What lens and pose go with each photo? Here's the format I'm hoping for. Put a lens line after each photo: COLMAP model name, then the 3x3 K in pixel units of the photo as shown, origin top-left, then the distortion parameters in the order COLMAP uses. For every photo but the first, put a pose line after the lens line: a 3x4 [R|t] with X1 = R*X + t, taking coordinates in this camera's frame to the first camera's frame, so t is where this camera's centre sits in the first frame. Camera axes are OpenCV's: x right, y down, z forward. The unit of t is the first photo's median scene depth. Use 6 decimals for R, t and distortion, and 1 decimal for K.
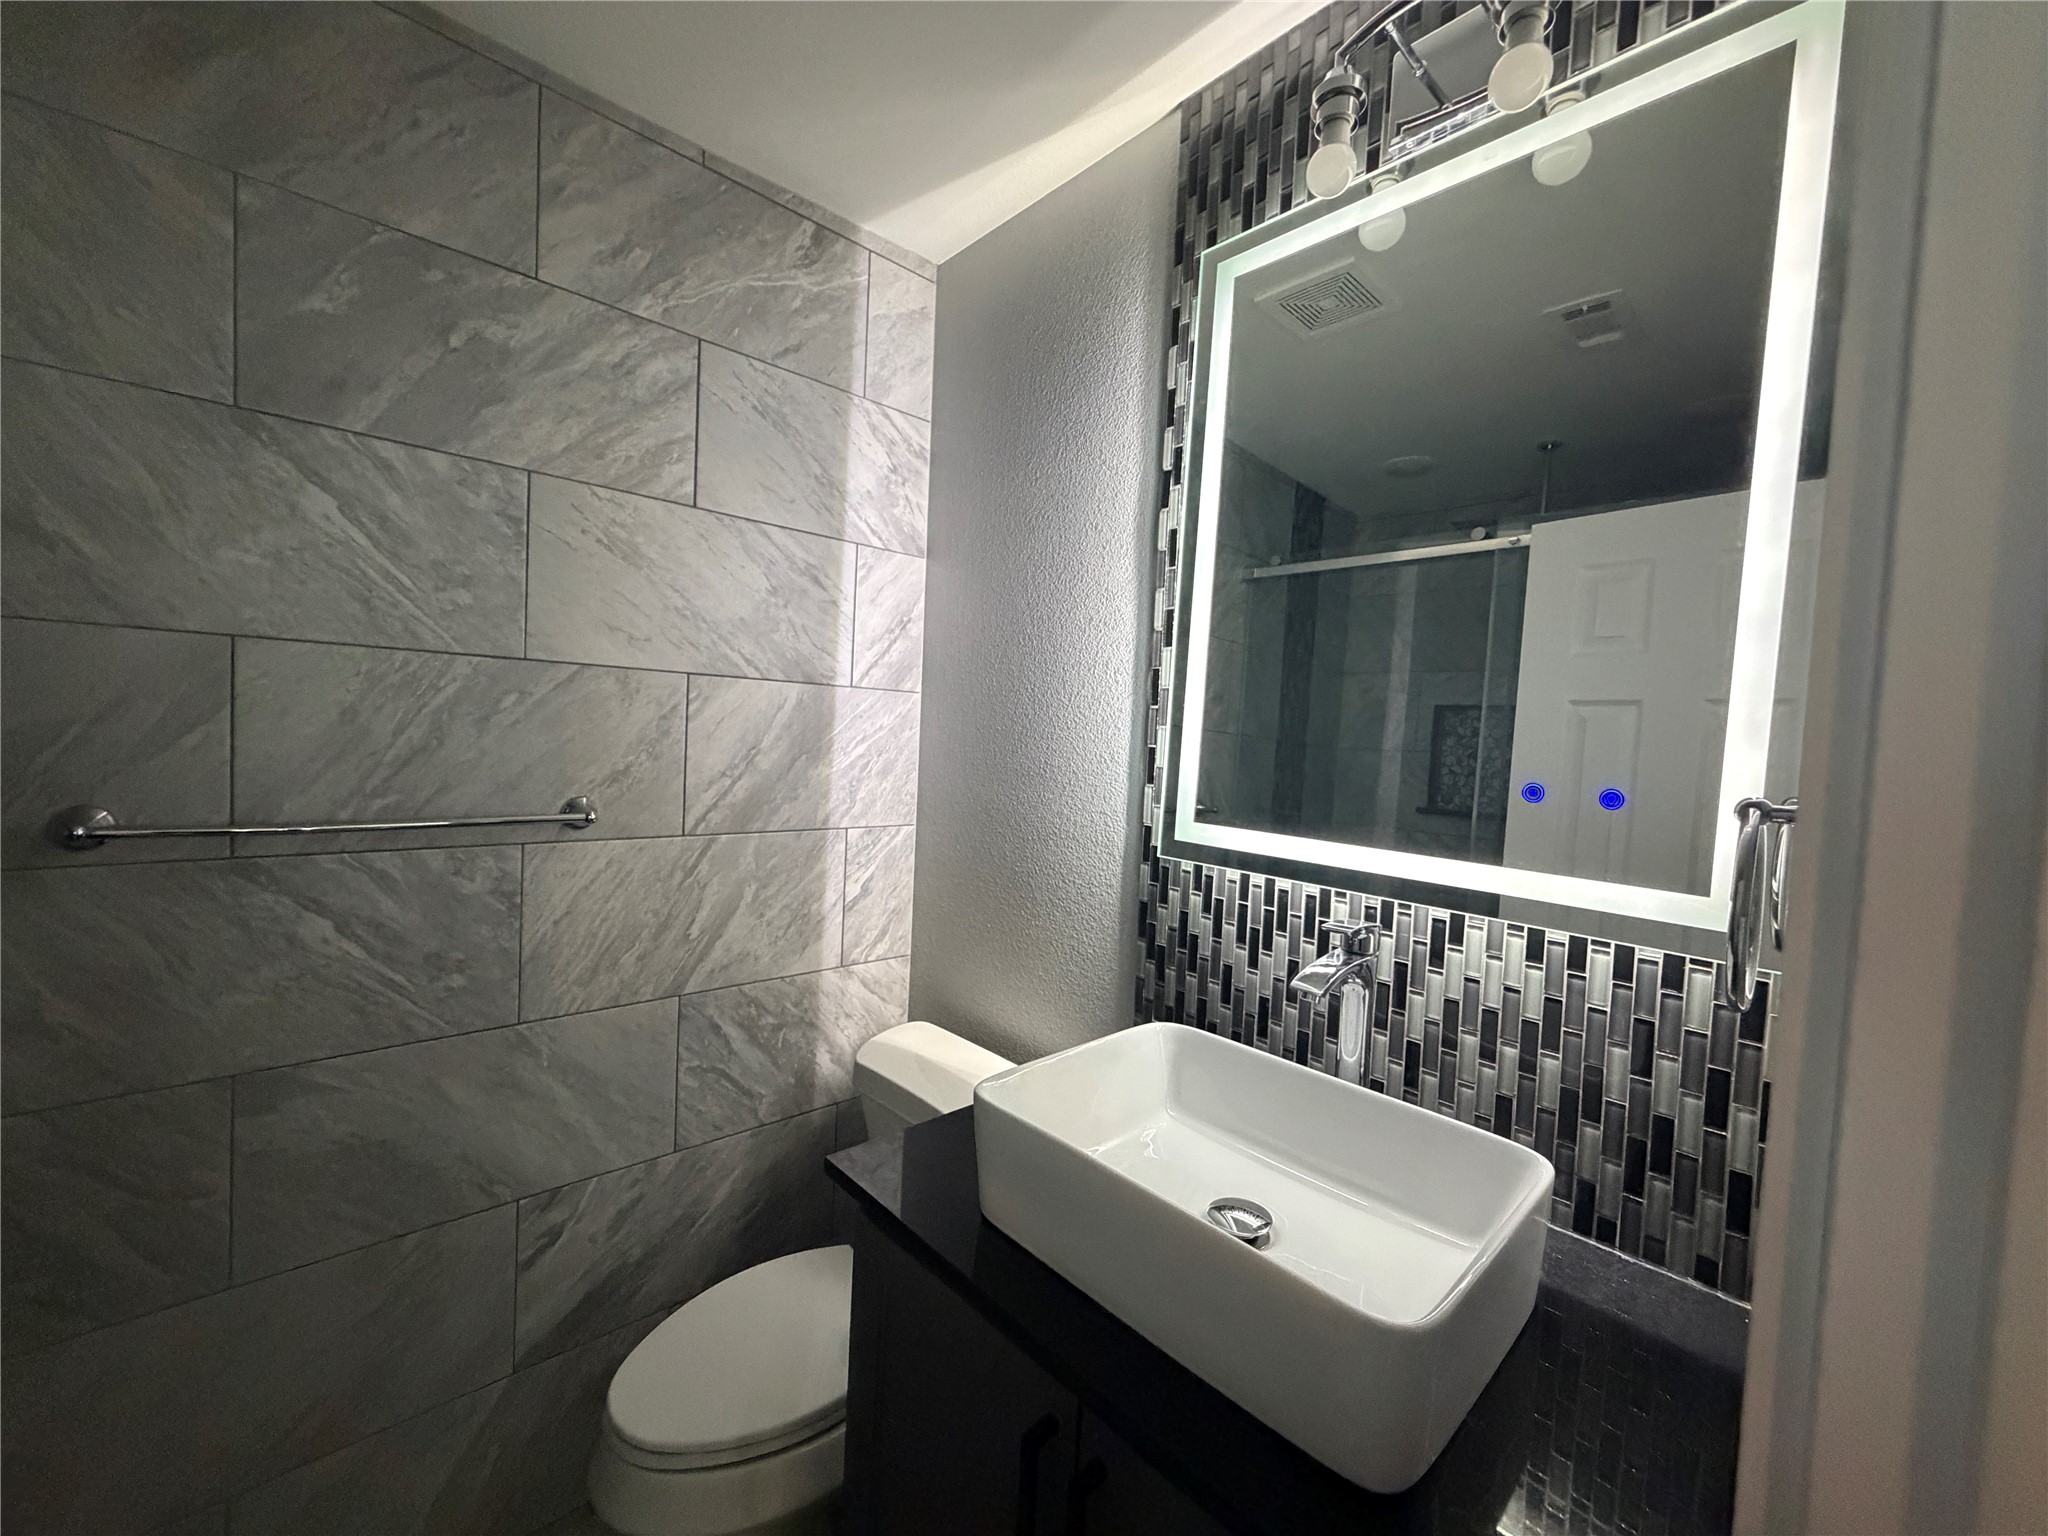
lens RADIAL K [[809.9, 0, 1023.9], [0, 809.9, 768.5], [0, 0, 1]] dist [0.008014, -0.000491]
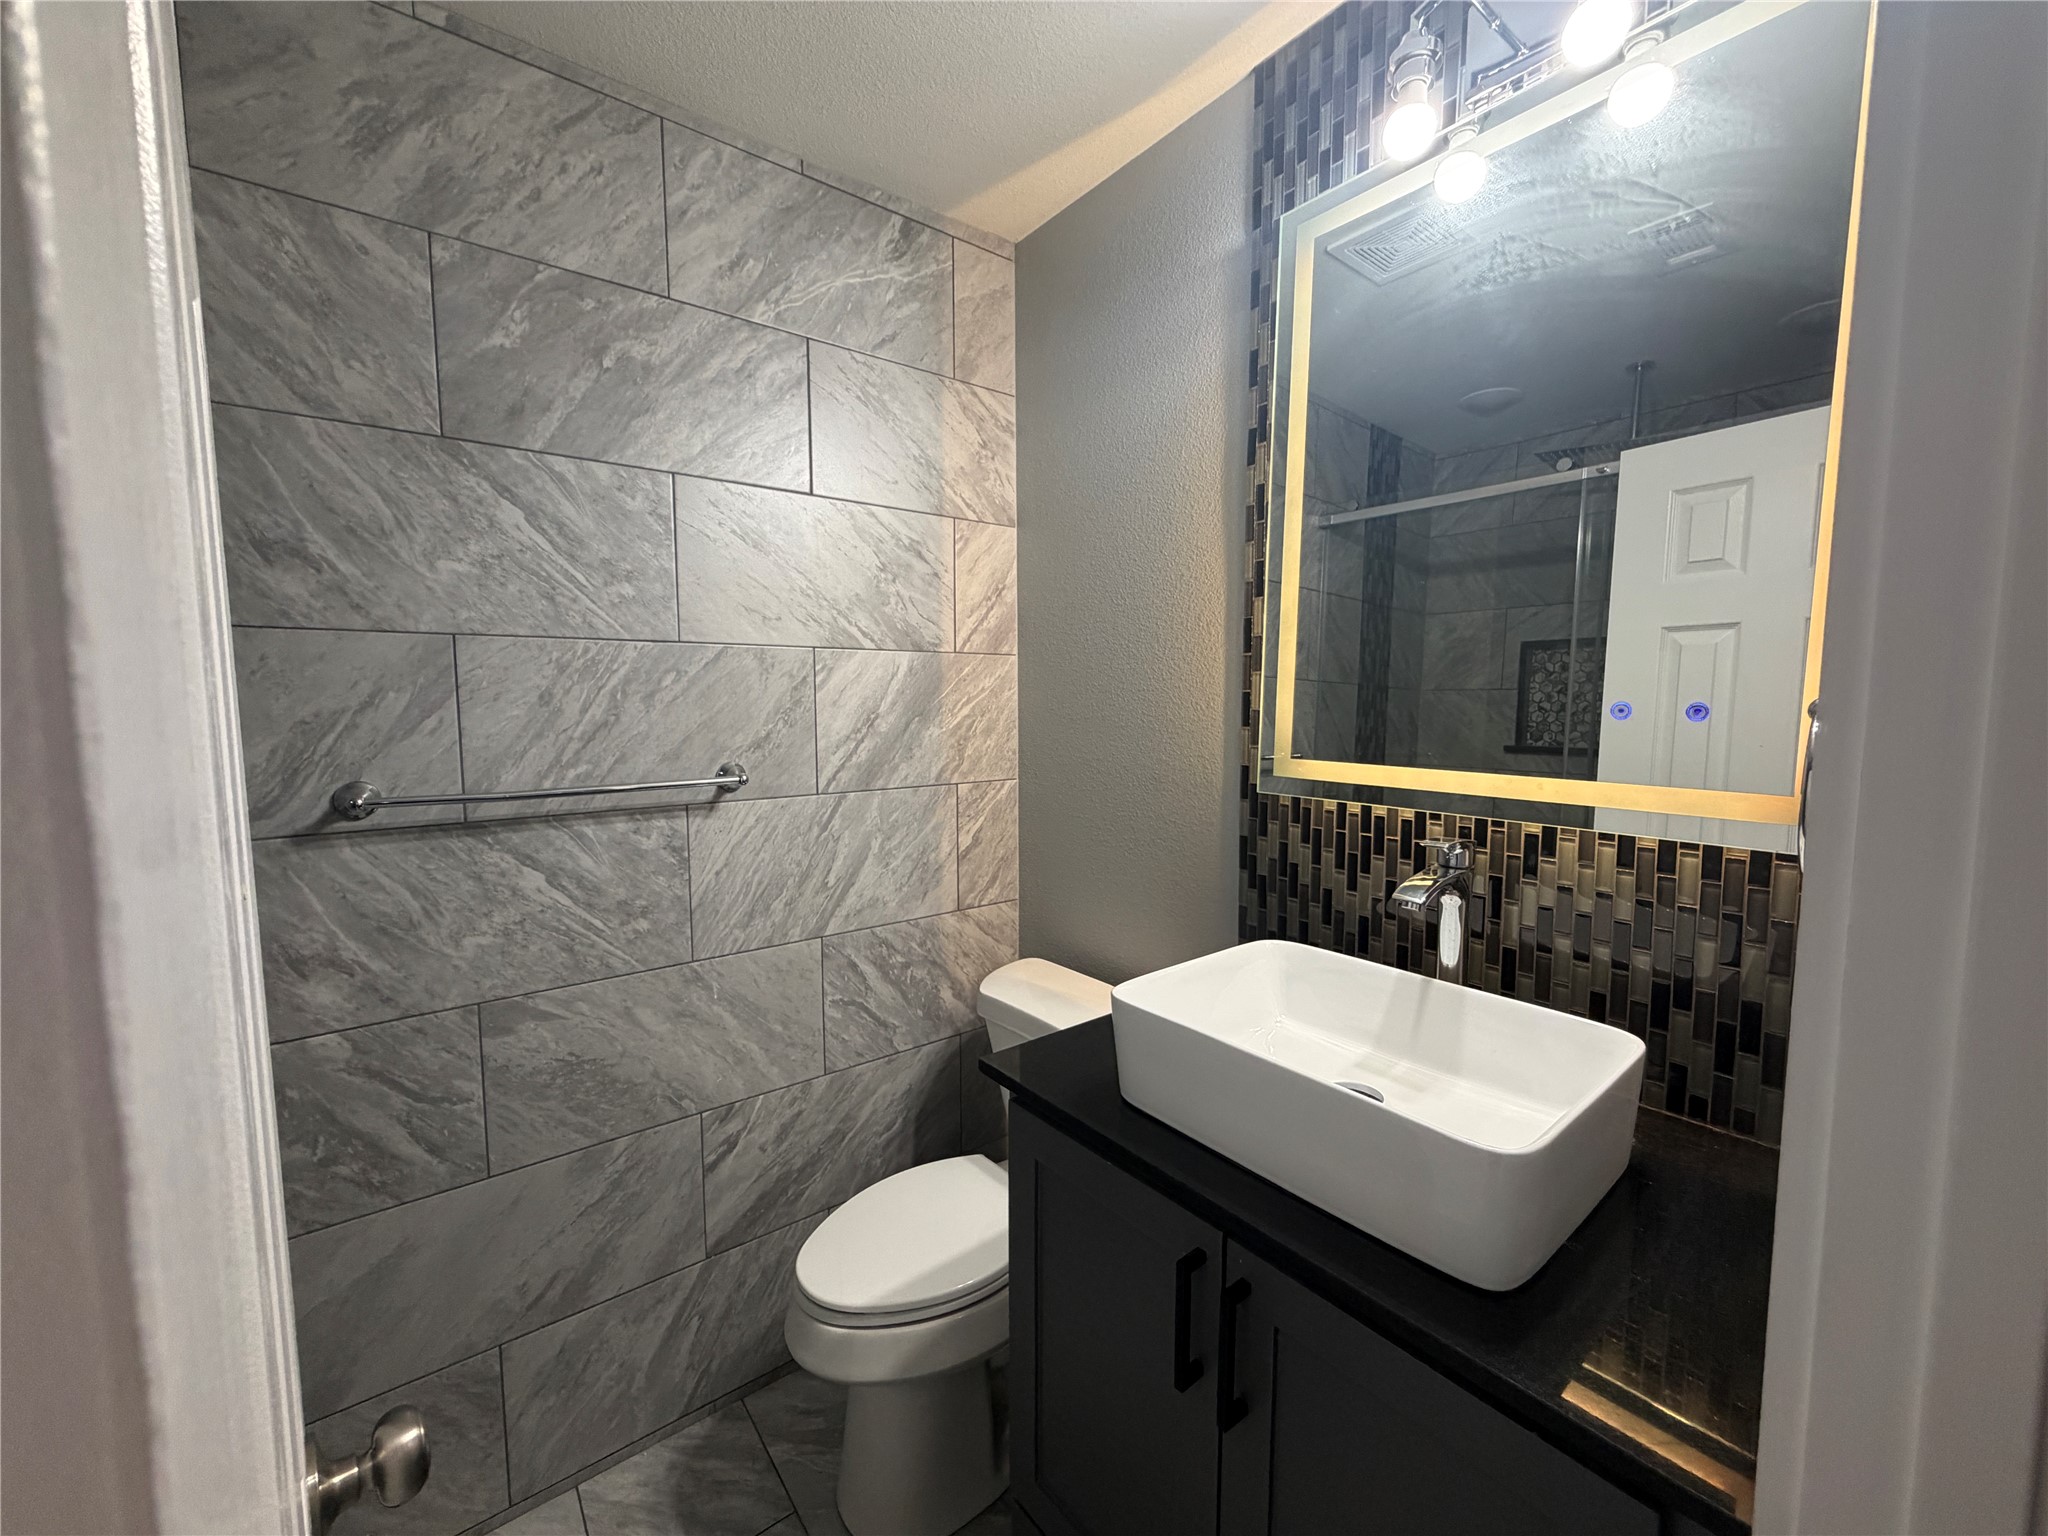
lens RADIAL K [[809.9, 0, 1025.9], [0, 809.9, 766.2], [0, 0, 1]] dist [0.008014, -0.000491]
pose [[0.995823, -0.042796, -0.080657, -0.051955], [0.045995, 0.998210, 0.038229, 0.017813], [0.078877, -0.041779, 0.996009, -0.096775]]
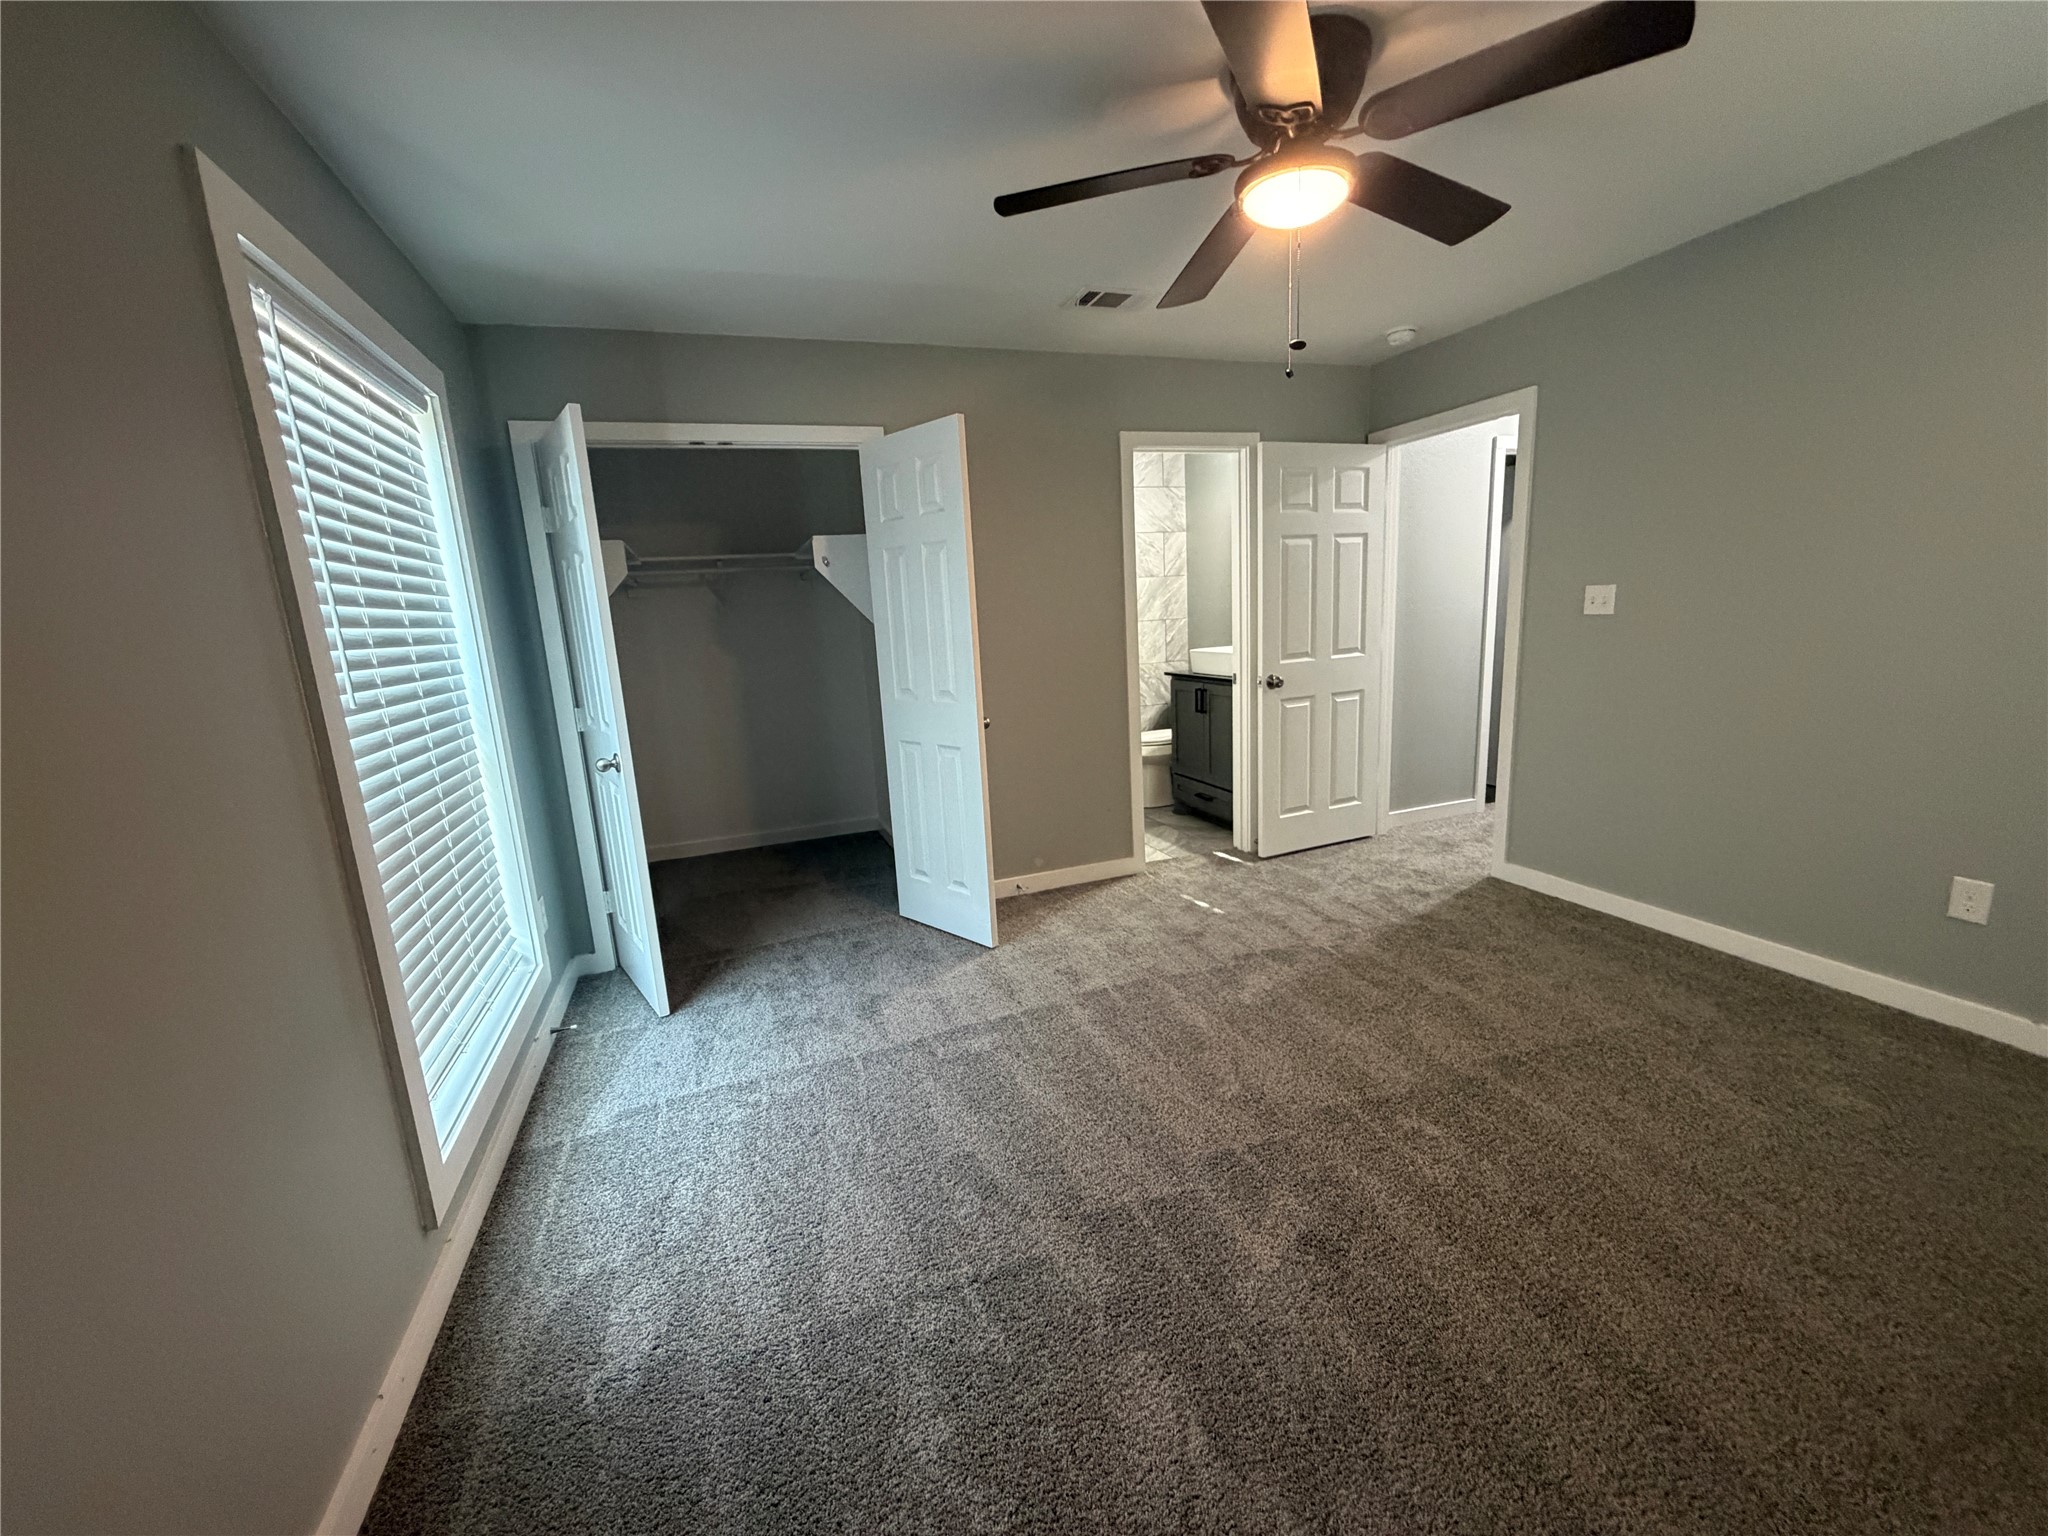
lens RADIAL K [[809.9, 0, 1020.5], [0, 809.9, 765.2], [0, 0, 1]] dist [0.008014, -0.000491]
pose [[0.913464, -0.020557, -0.406400, 0.779533], [0.080831, 0.987987, 0.131708, 0.239279], [0.398811, -0.153160, 0.904153, -3.163883]]
